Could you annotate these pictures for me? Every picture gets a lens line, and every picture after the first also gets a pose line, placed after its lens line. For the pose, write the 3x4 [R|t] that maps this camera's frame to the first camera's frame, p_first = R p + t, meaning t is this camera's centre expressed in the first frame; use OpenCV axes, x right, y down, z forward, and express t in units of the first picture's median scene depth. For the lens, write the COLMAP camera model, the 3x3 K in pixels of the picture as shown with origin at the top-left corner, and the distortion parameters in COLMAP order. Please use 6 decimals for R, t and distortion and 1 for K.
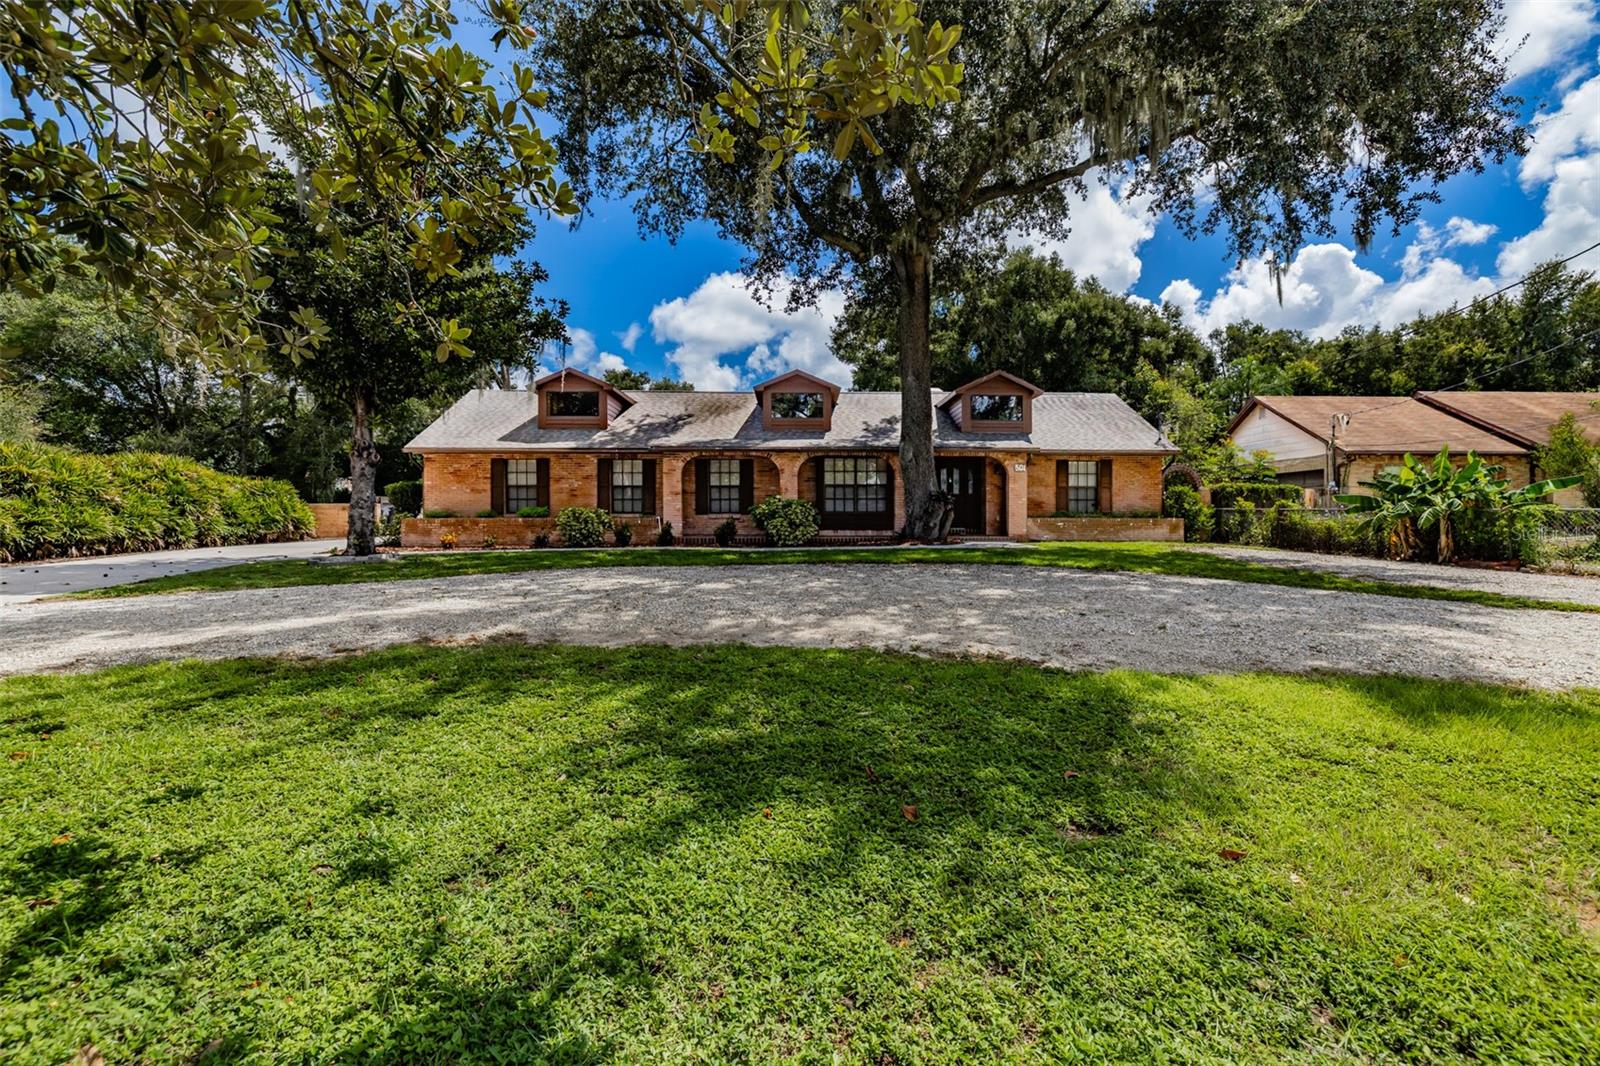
lens RADIAL K [[668.2, 0, 800.0], [0, 668.2, 533.0], [0, 0, 1]] dist [-0.000329, -0.000041]
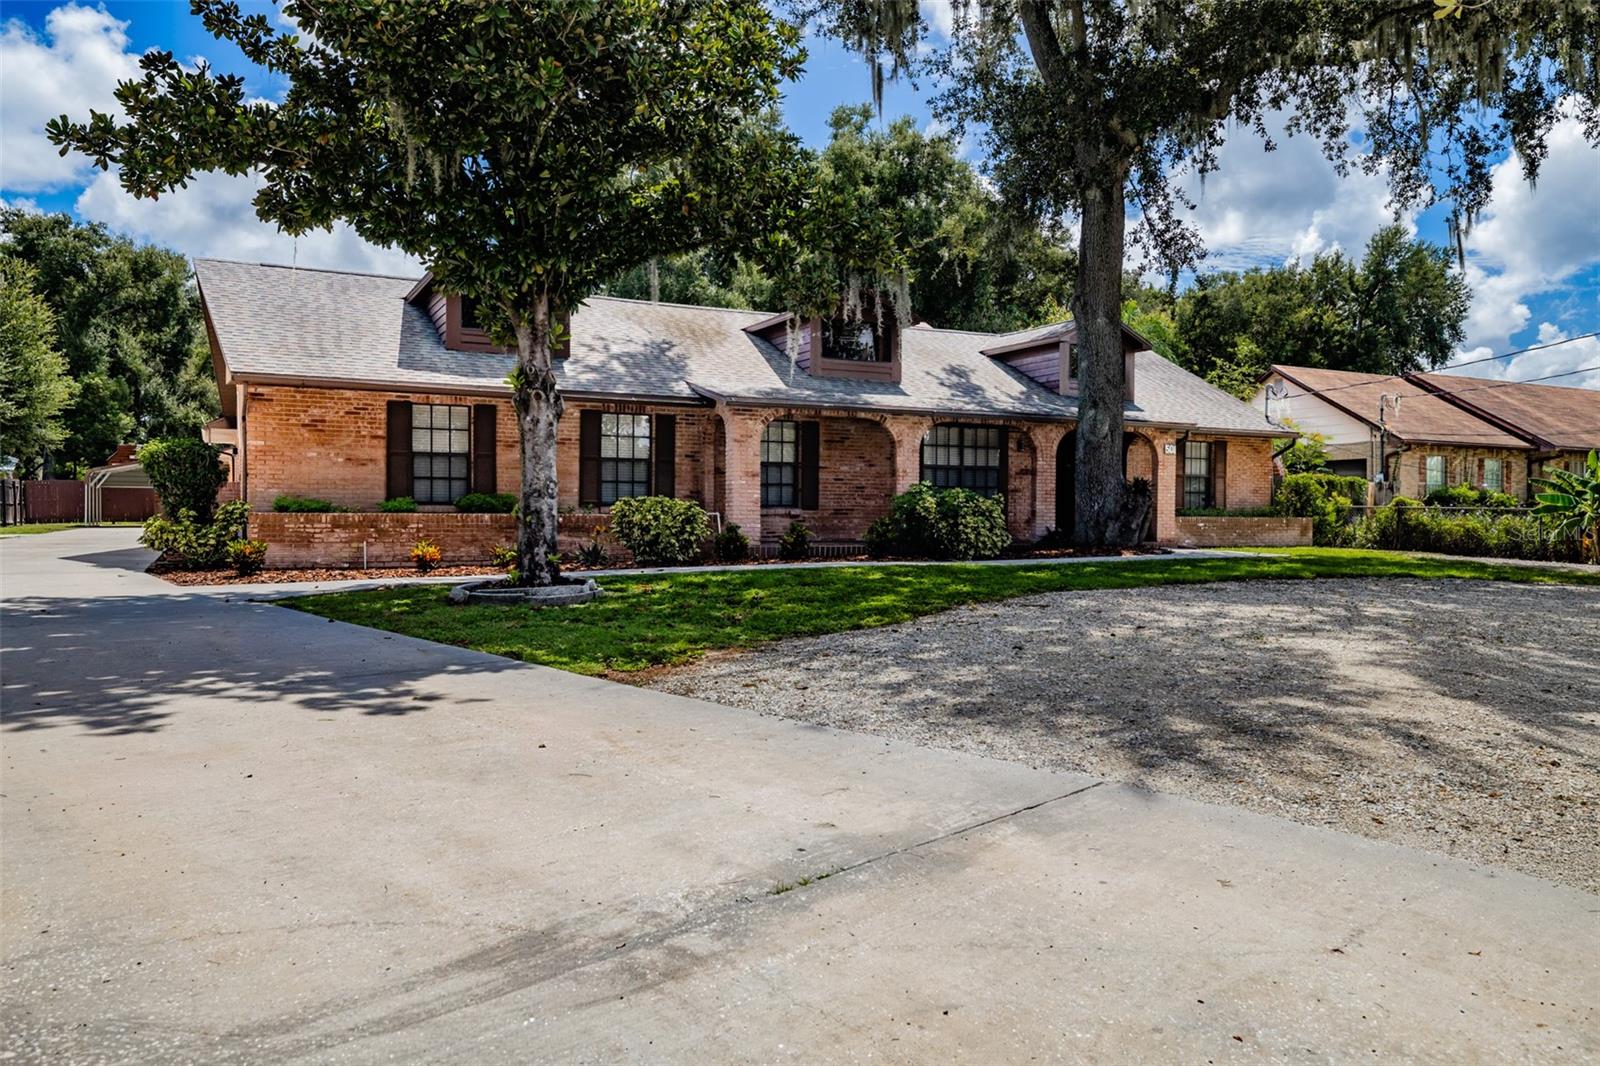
lens RADIAL K [[1106.2, 0, 778.7], [0, 1106.2, 535.4], [0, 0, 1]] dist [0.002468, 0.001012]
pose [[0.903871, -0.003688, 0.427790, -0.579262], [0.003709, 0.999993, 0.000785, -0.004005], [-0.427790, 0.000877, 0.903878, 0.070747]]
